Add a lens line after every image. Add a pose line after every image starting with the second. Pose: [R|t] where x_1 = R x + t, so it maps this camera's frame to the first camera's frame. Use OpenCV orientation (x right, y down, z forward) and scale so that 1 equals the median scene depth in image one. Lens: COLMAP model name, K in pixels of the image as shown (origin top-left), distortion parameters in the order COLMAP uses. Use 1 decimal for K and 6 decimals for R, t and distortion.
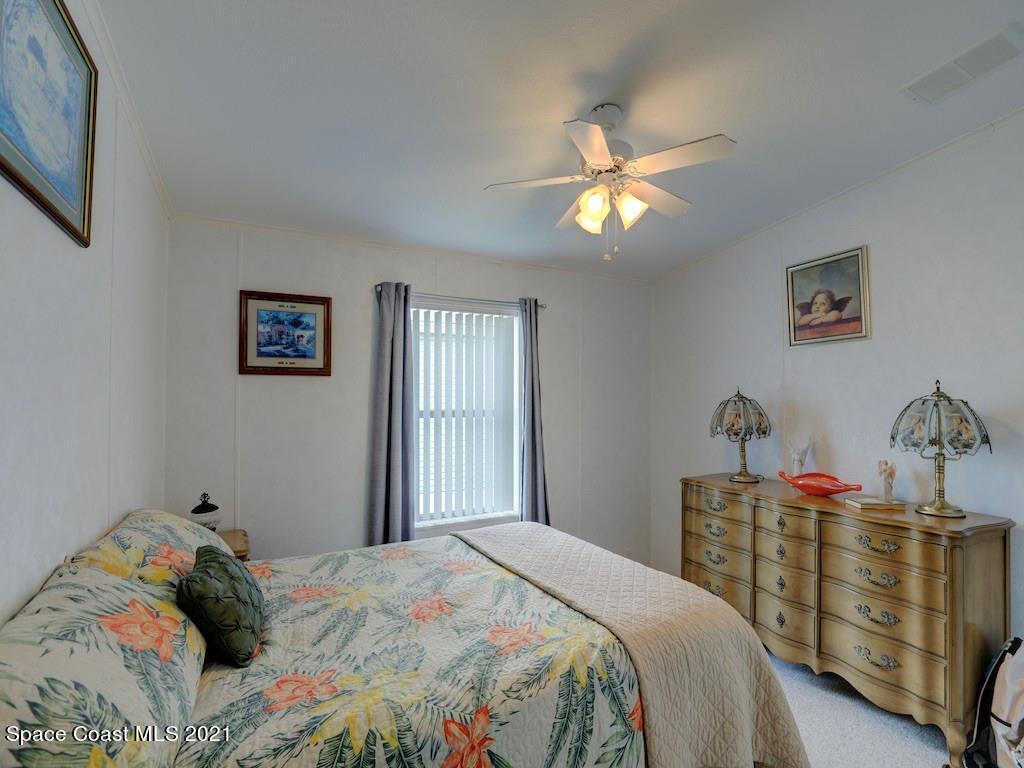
lens RADIAL K [[471.3, 0, 515.3], [0, 471.3, 390.0], [0, 0, 1]] dist [-0.032748, 0.007971]
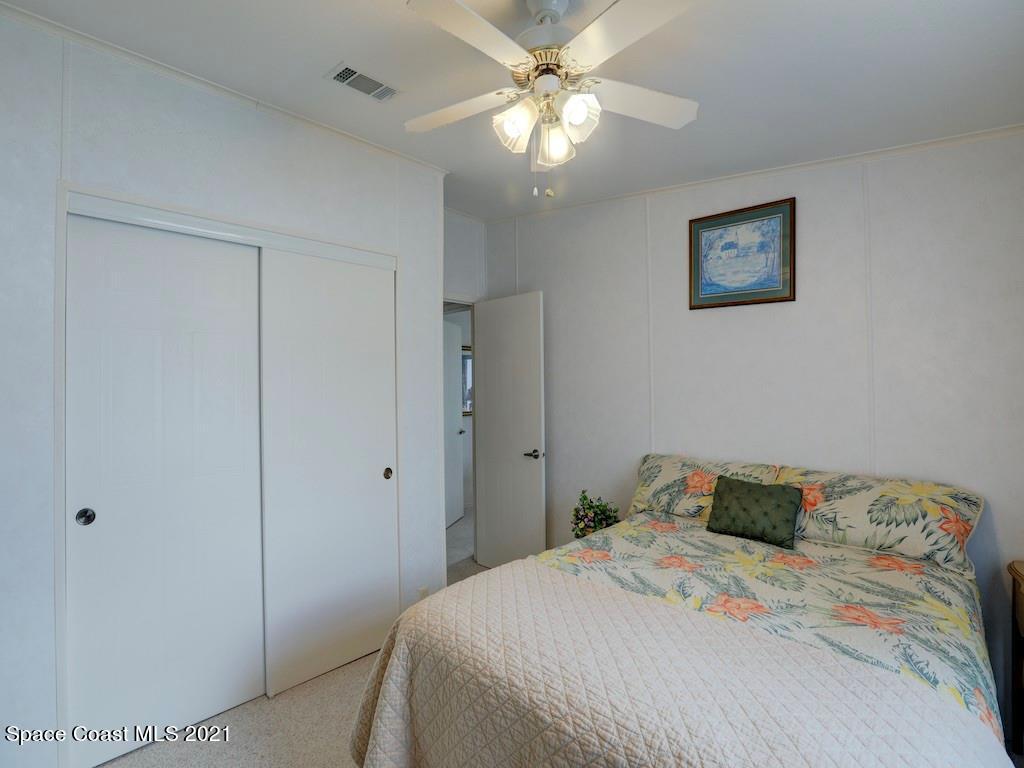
lens RADIAL K [[487.3, 0, 511.7], [0, 487.3, 383.3], [0, 0, 1]] dist [-0.041369, 0.015175]
pose [[-0.952461, 0.001000, -0.304659, 0.558127], [0.009962, 0.999562, -0.027864, 0.040946], [0.304498, -0.029574, -0.952054, 1.953365]]
